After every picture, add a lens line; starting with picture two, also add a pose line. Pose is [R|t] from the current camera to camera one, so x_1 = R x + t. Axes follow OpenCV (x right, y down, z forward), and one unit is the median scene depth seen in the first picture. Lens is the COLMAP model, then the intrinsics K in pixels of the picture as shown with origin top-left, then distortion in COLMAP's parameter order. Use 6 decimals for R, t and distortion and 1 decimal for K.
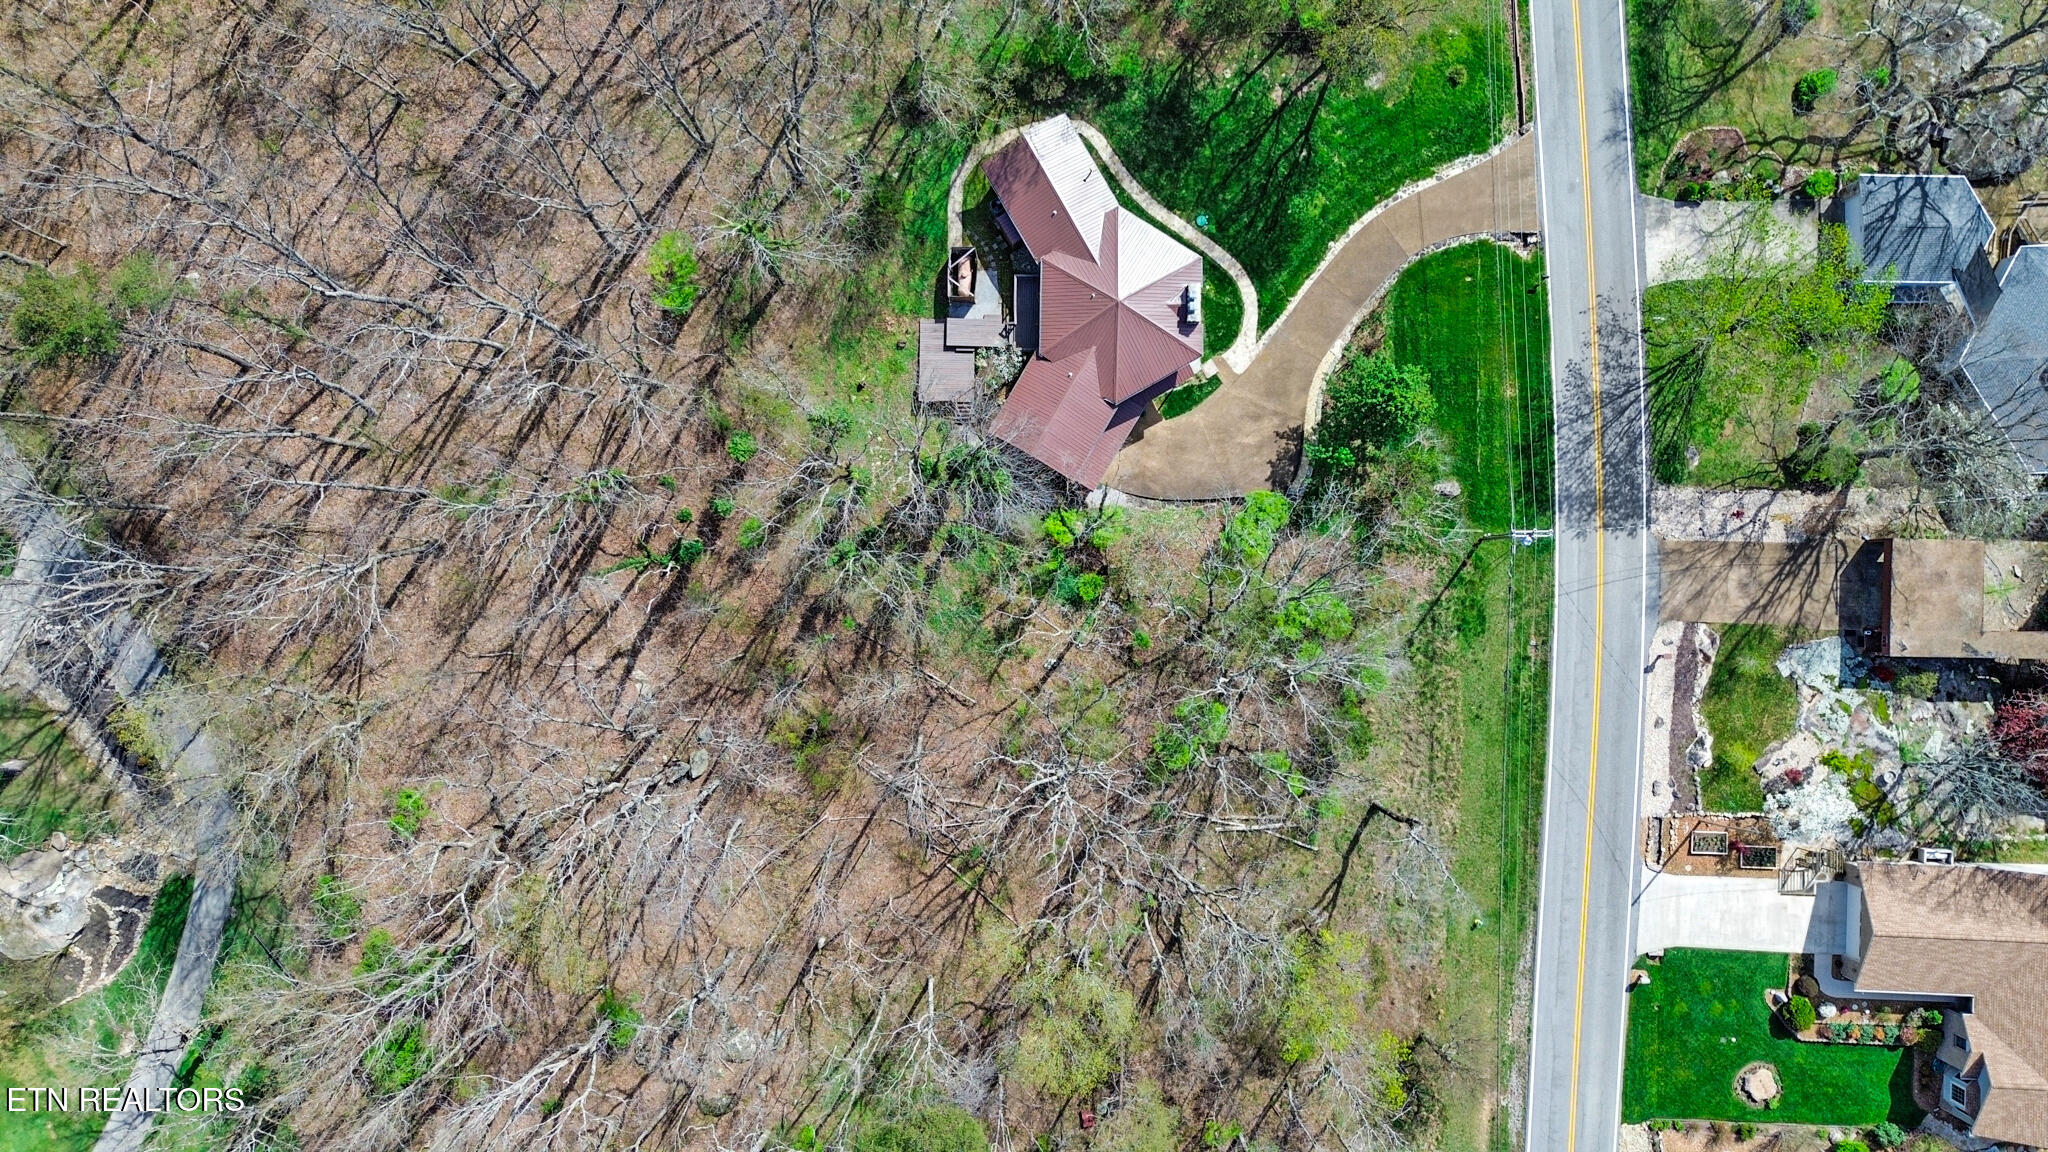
lens RADIAL K [[1461.0, 0, 1021.4], [0, 1461.0, 576.6], [0, 0, 1]] dist [0.057312, -0.050639]
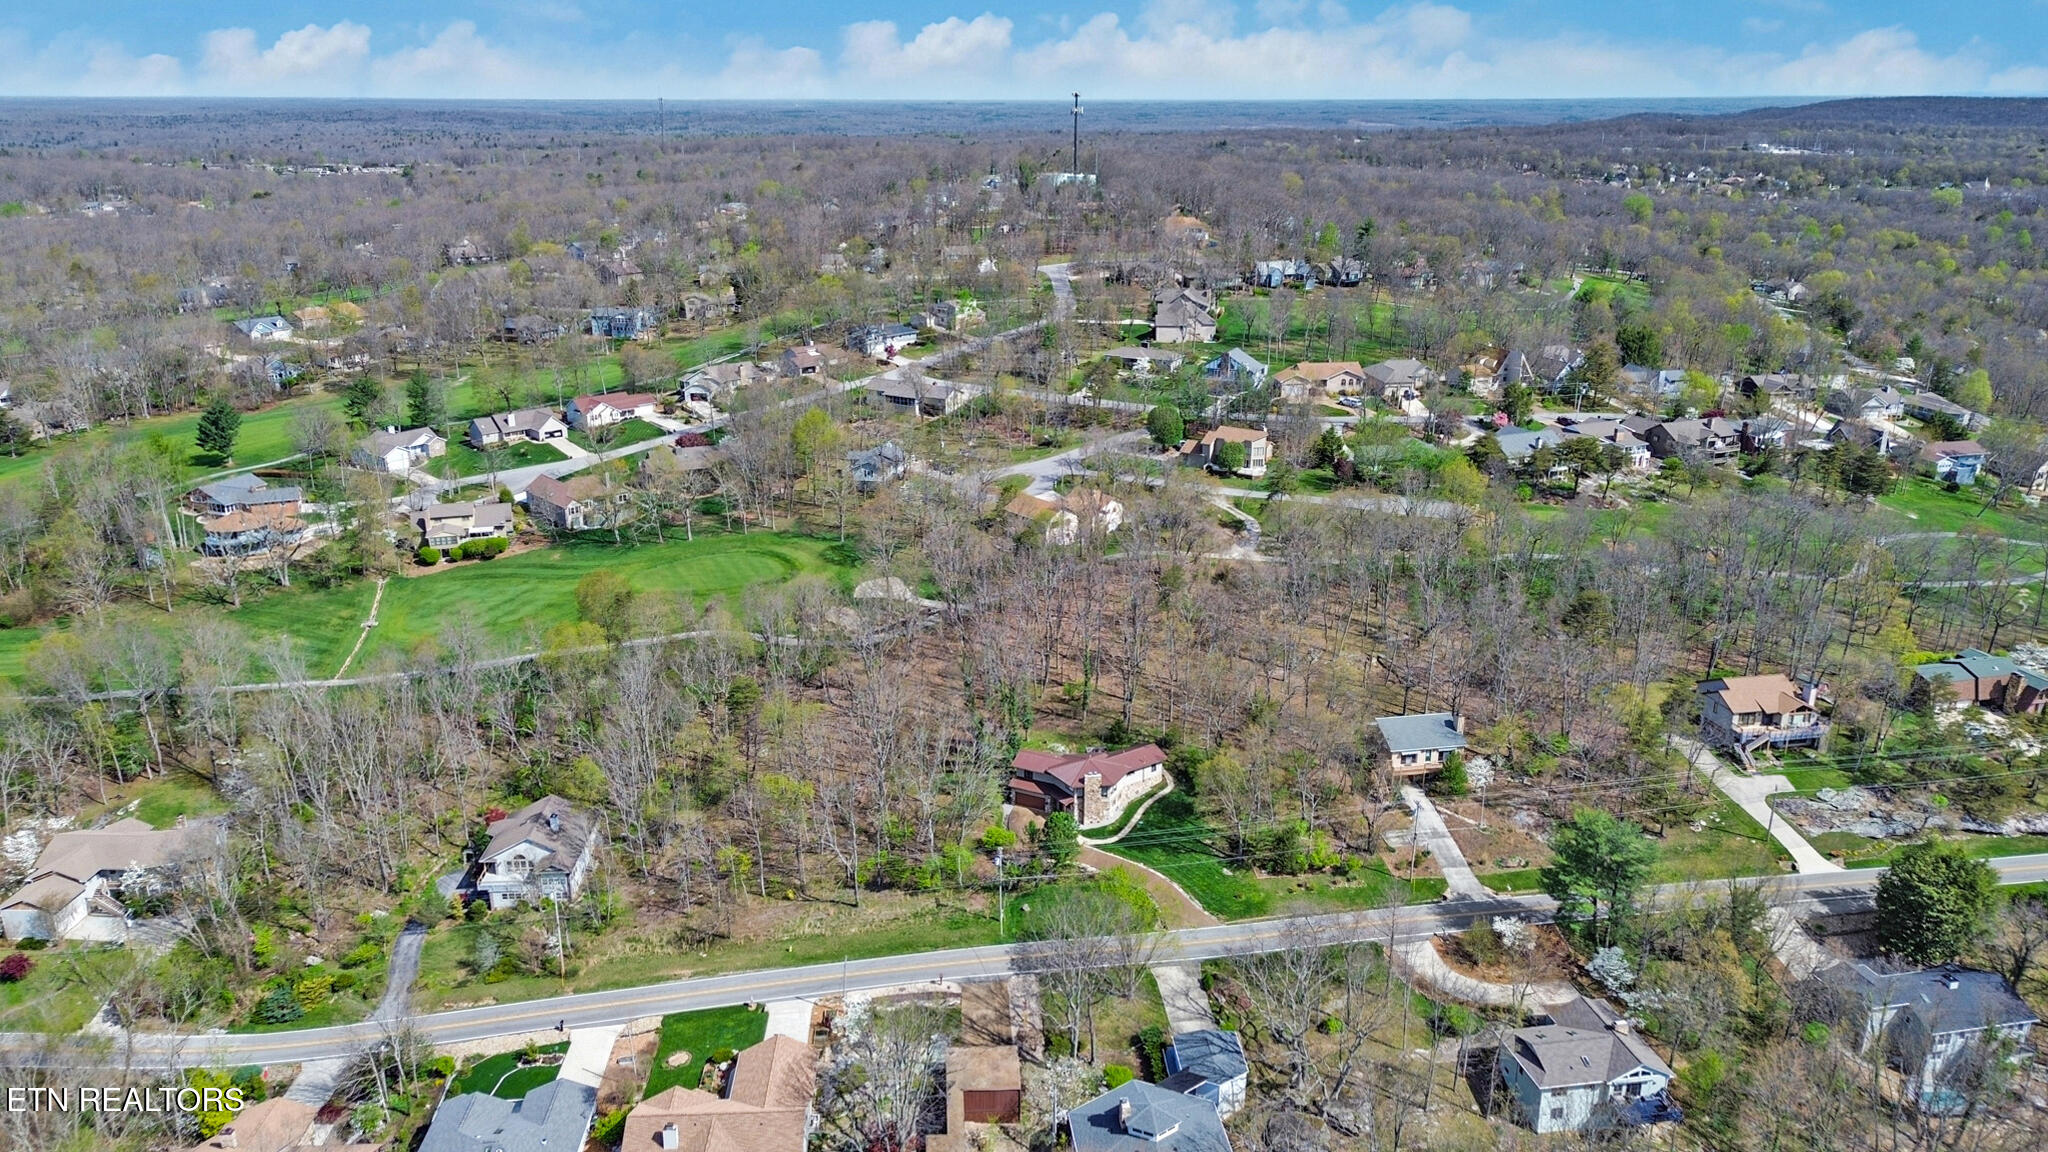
lens RADIAL K [[1461.0, 0, 1020.0], [0, 1461.0, 573.3], [0, 0, 1]] dist [0.057312, -0.050639]
pose [[0.082834, 0.314710, -0.945567, 1.924918], [-0.996541, 0.032534, -0.076471, 0.077462], [0.006696, 0.948630, 0.316316, -0.009013]]
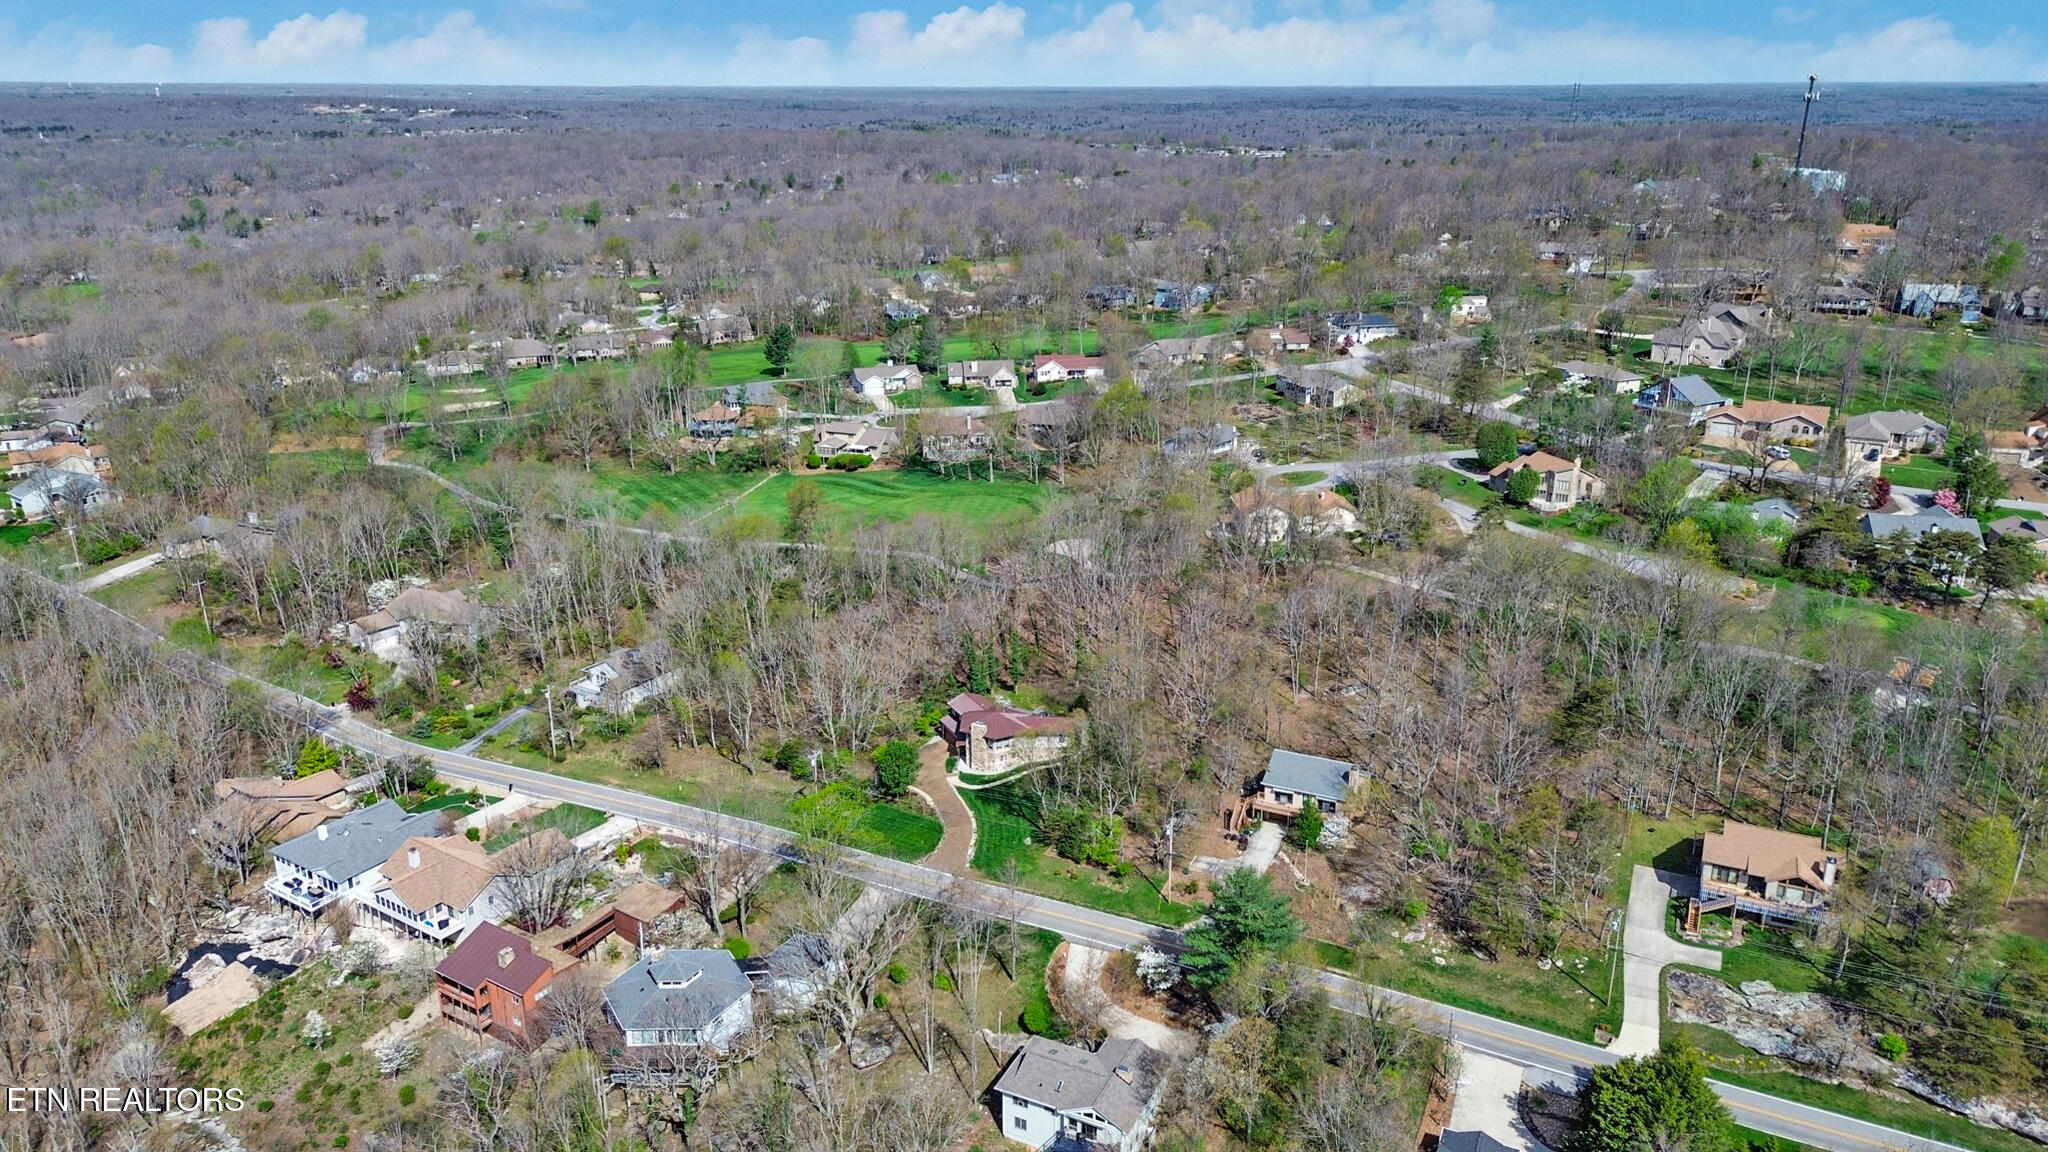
lens RADIAL K [[1461.0, 0, 1010.6], [0, 1461.0, 581.2], [0, 0, 1]] dist [0.057312, -0.050639]
pose [[-0.527086, 0.280136, -0.802312, 1.753839], [-0.849759, -0.163183, 0.501279, -1.255287], [0.009503, 0.945989, 0.324060, -0.002483]]
